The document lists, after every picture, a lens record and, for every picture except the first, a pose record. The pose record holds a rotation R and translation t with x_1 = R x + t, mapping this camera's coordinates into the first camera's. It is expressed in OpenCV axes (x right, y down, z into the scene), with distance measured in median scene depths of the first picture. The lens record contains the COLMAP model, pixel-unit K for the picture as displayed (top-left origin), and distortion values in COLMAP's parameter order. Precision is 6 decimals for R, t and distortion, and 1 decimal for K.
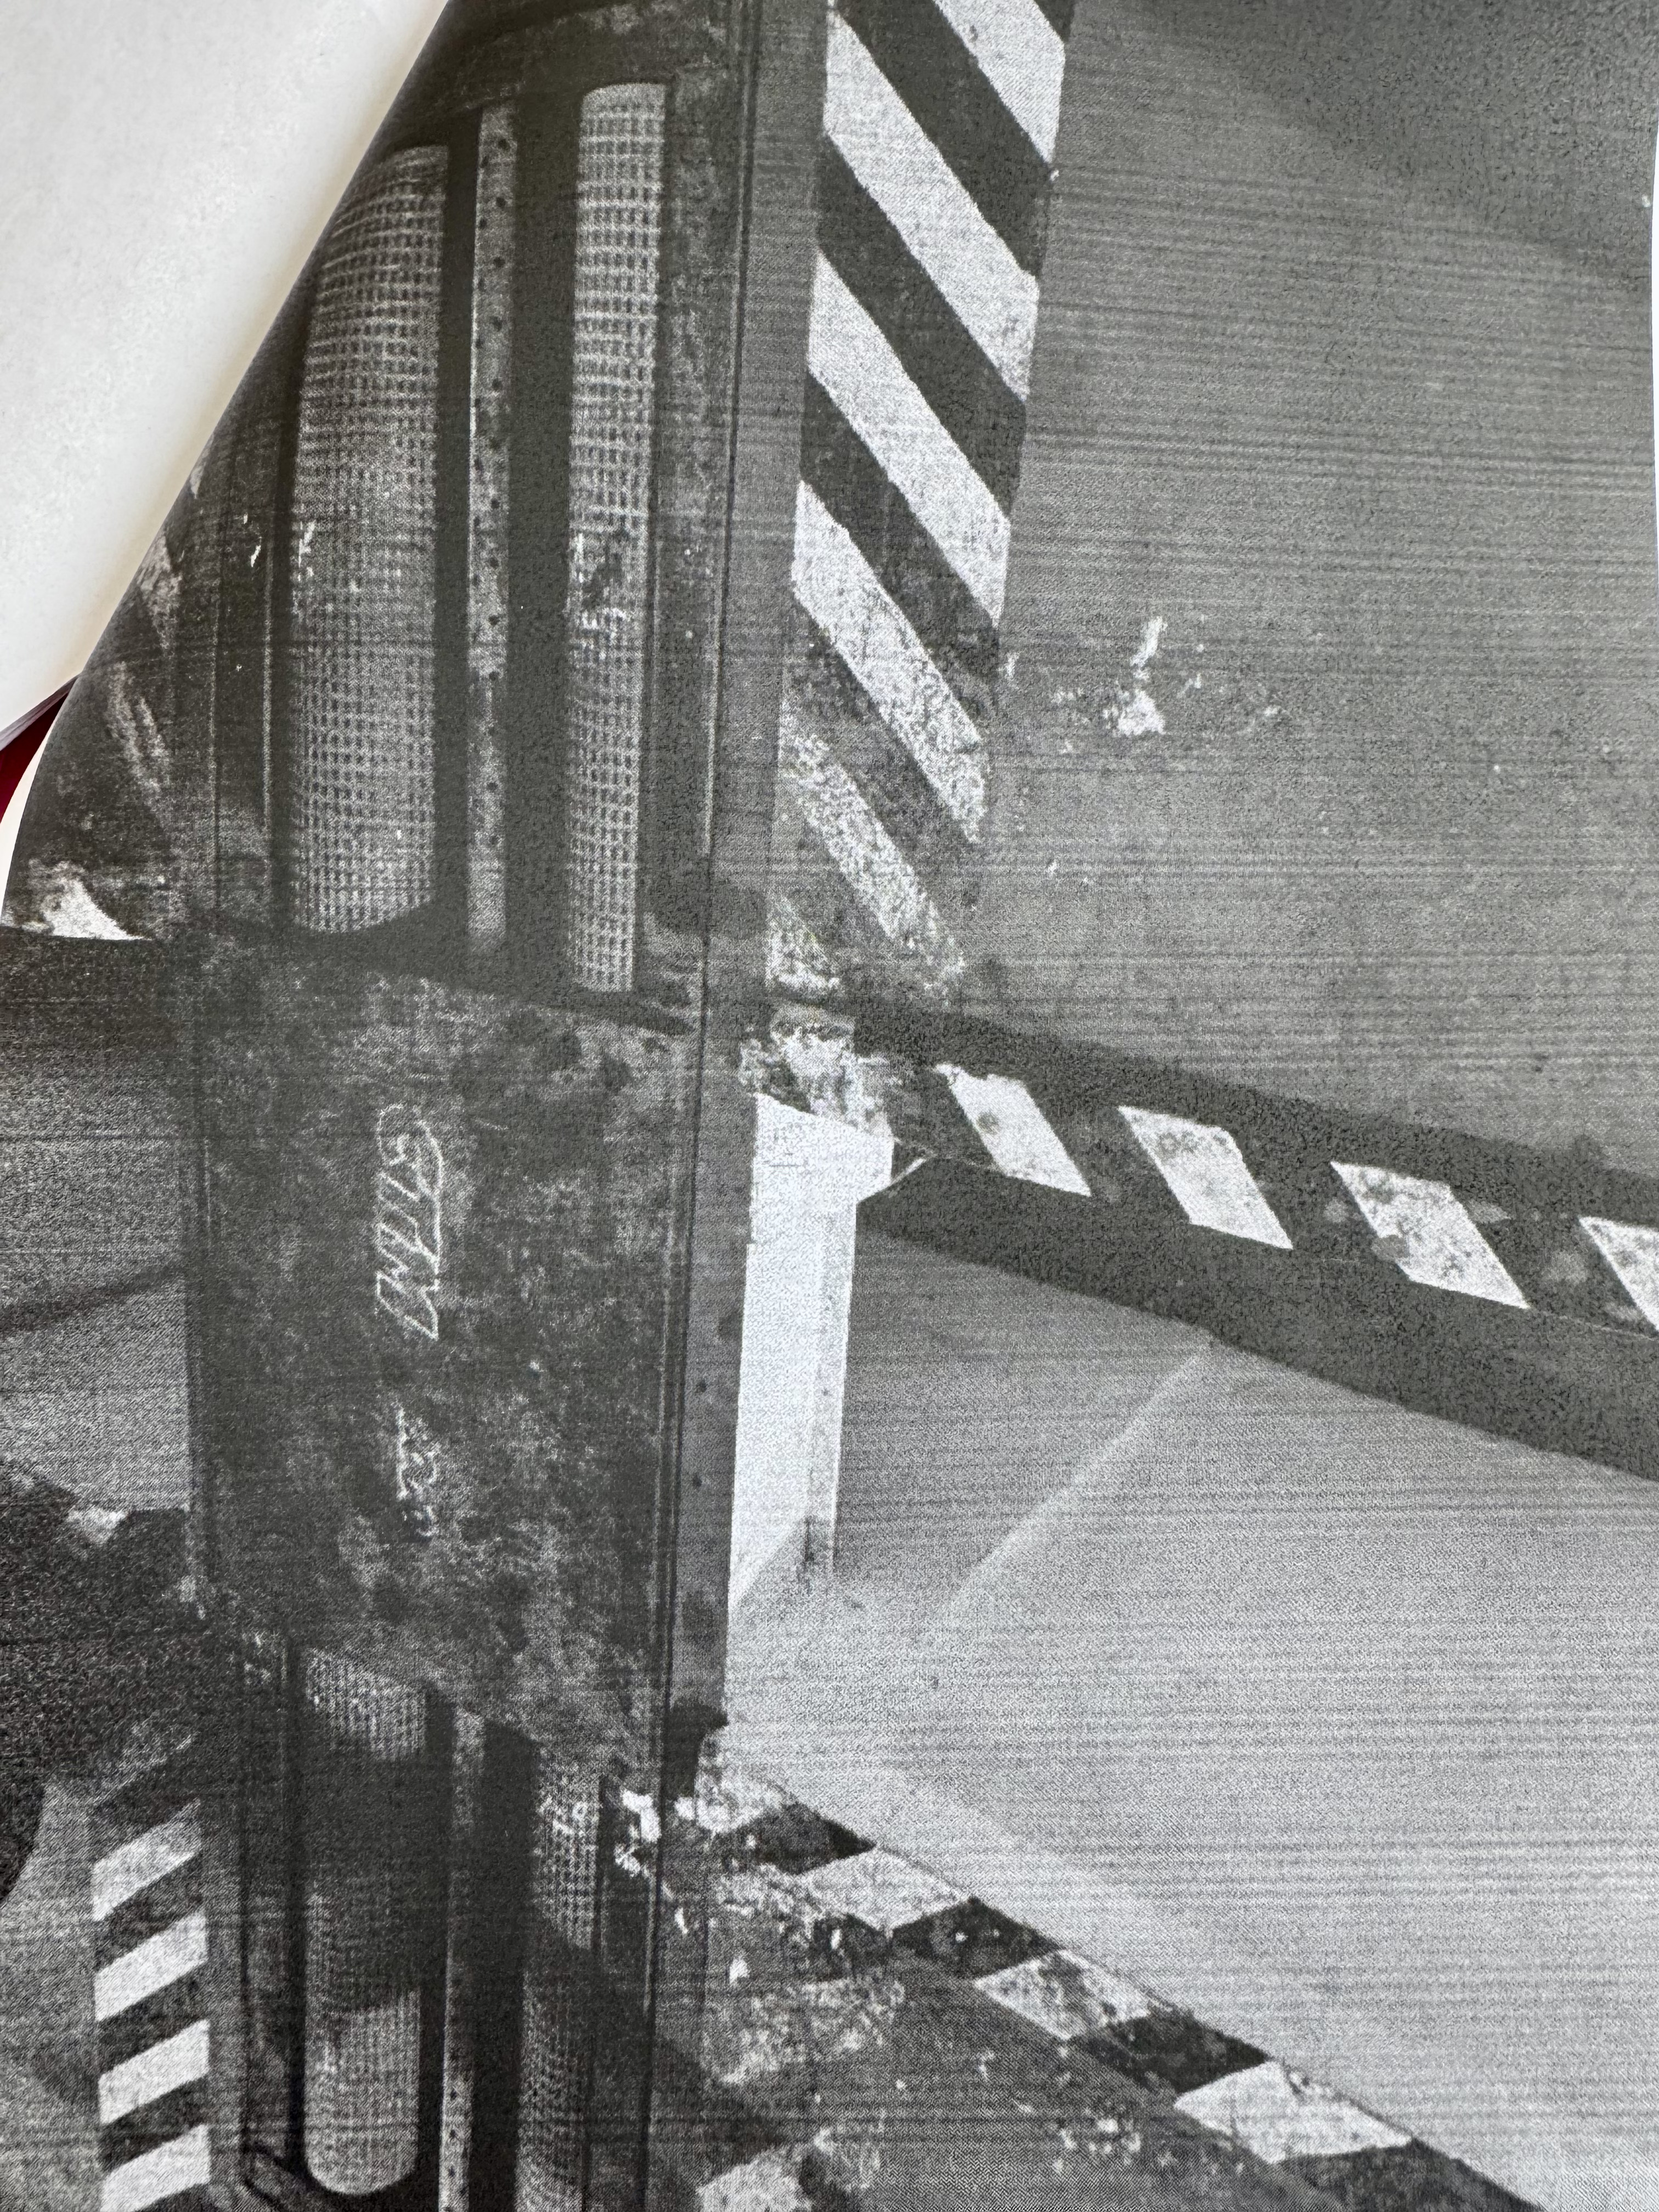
lens RADIAL K [[1567.3, 0, 832.3], [0, 1567.3, 1116.0], [0, 0, 1]] dist [0.008092, -0.008061]
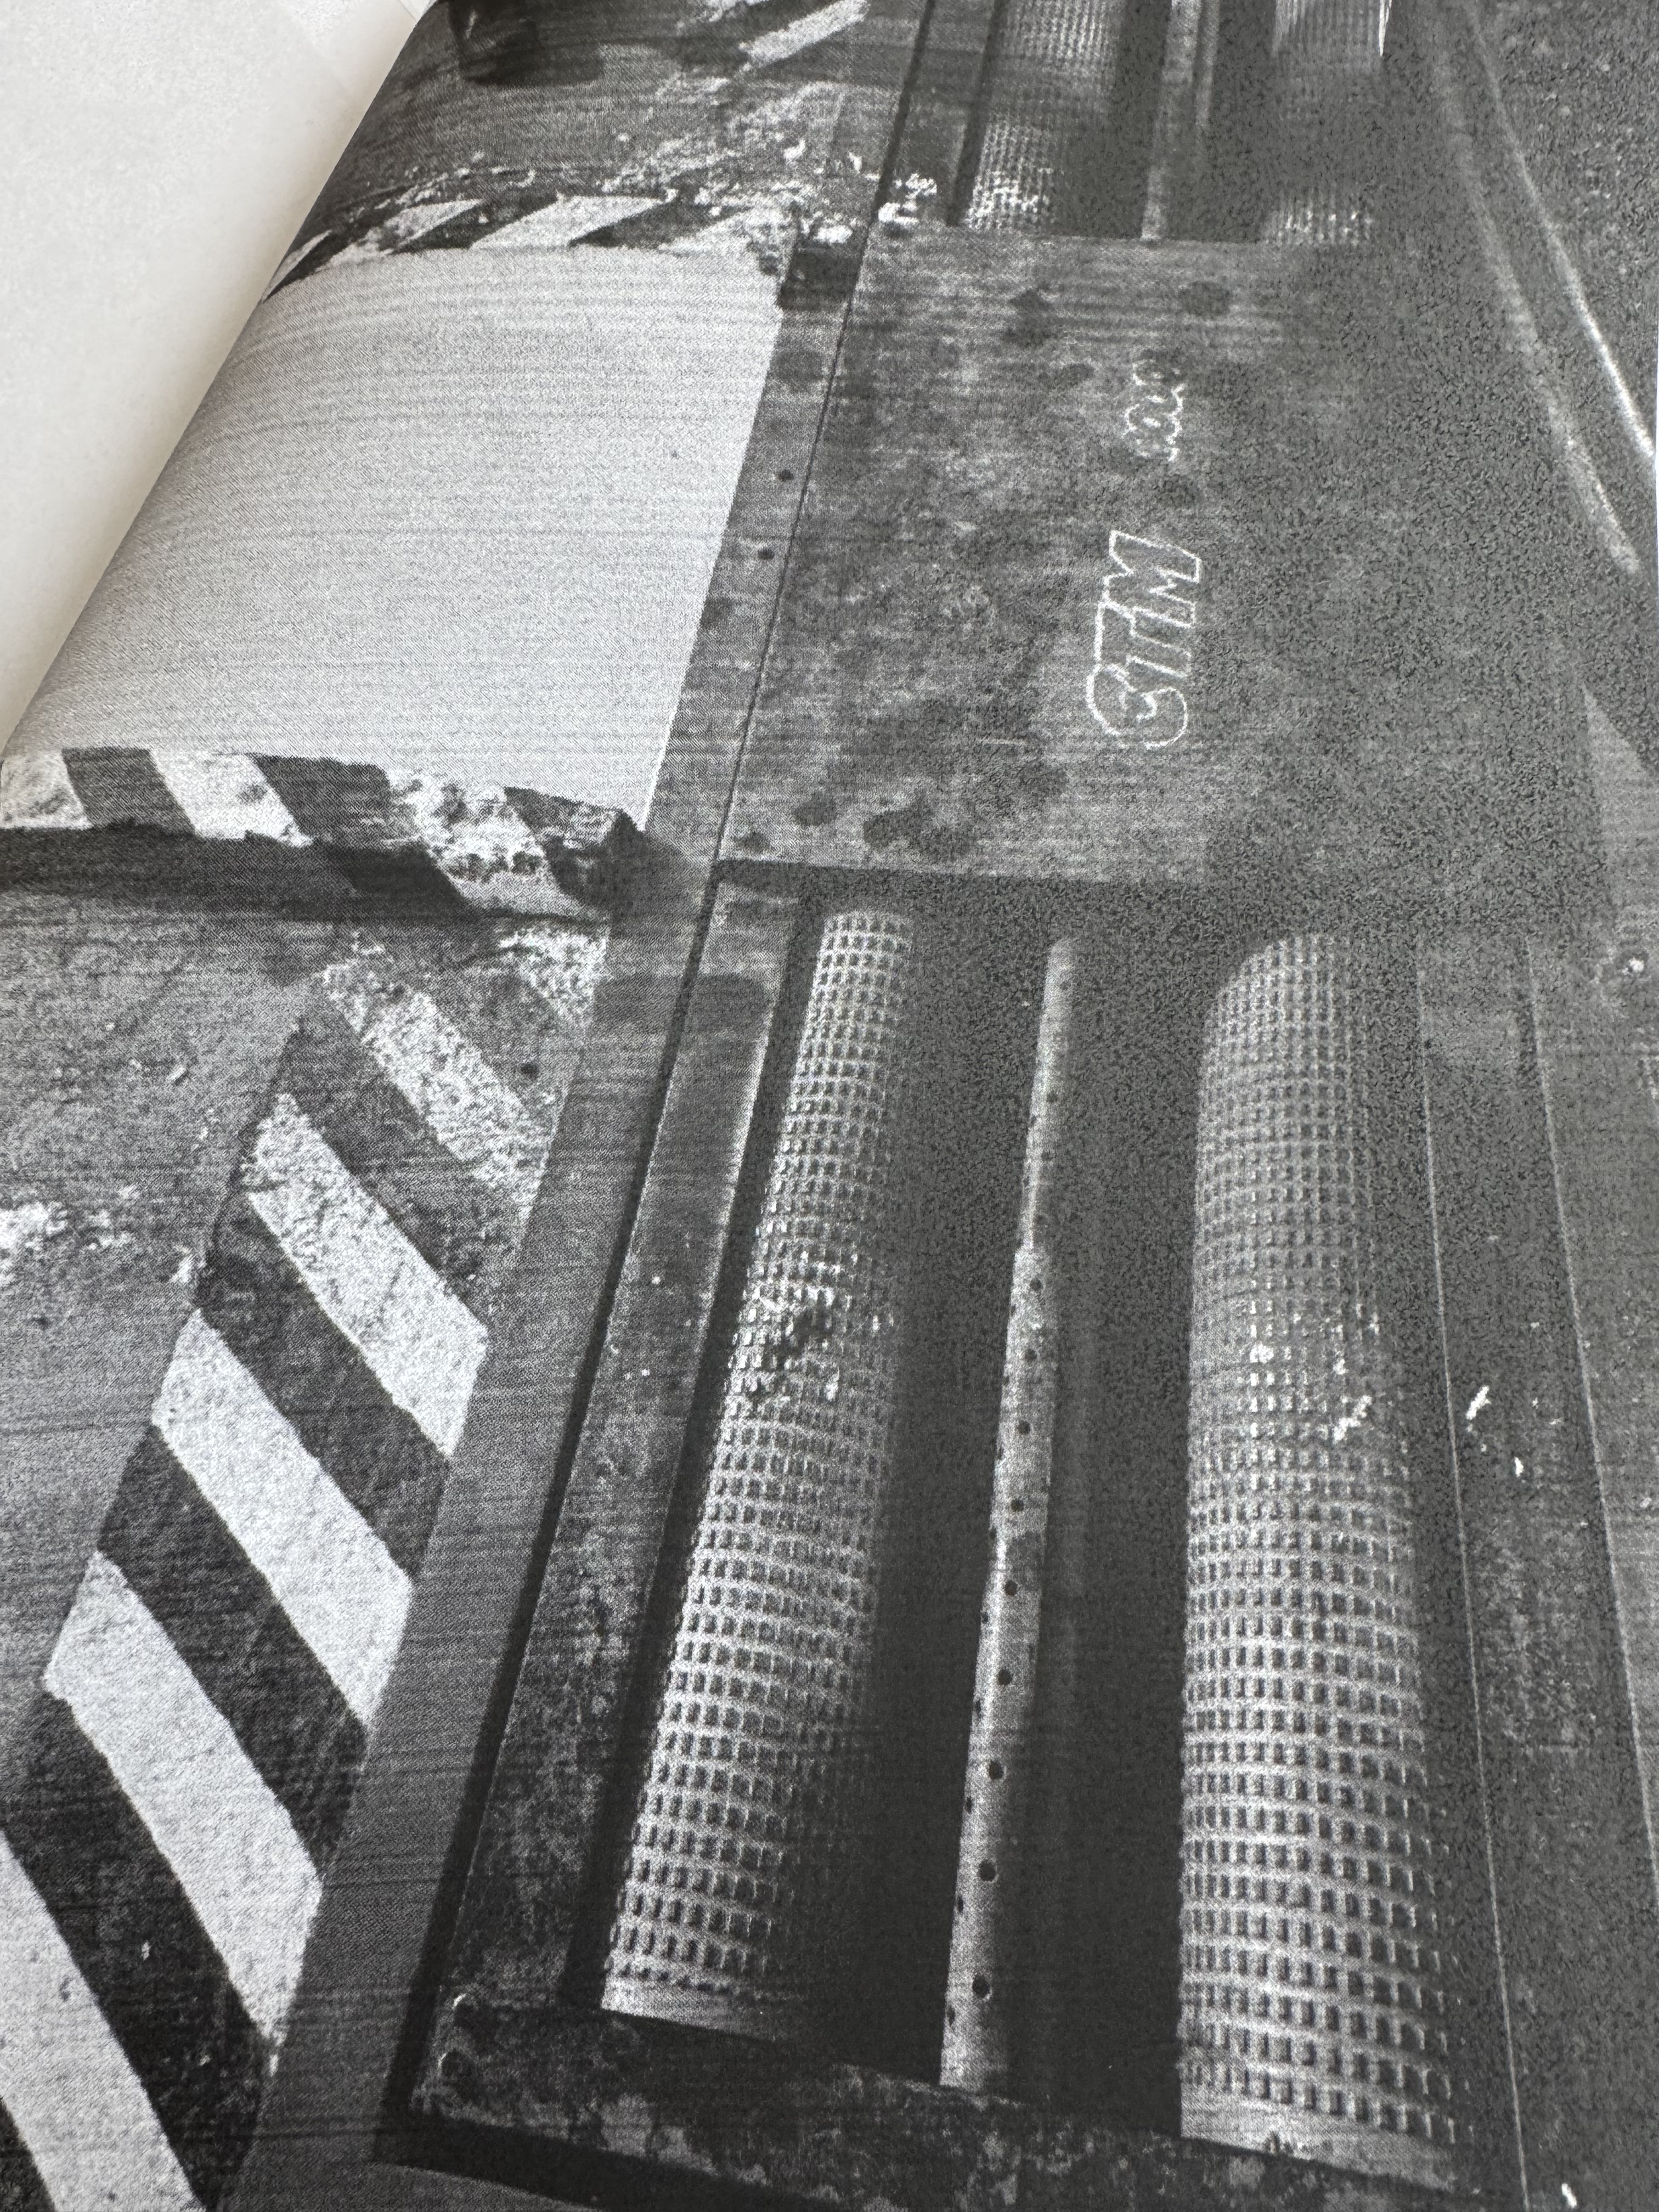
lens RADIAL K [[1567.3, 0, 828.6], [0, 1567.3, 1116.2], [0, 0, 1]] dist [0.008092, -0.008061]
pose [[-0.937703, 0.220118, 0.268816, -0.391539], [-0.192955, -0.973348, 0.123939, -0.336519], [0.288933, 0.064349, 0.955184, 0.280902]]
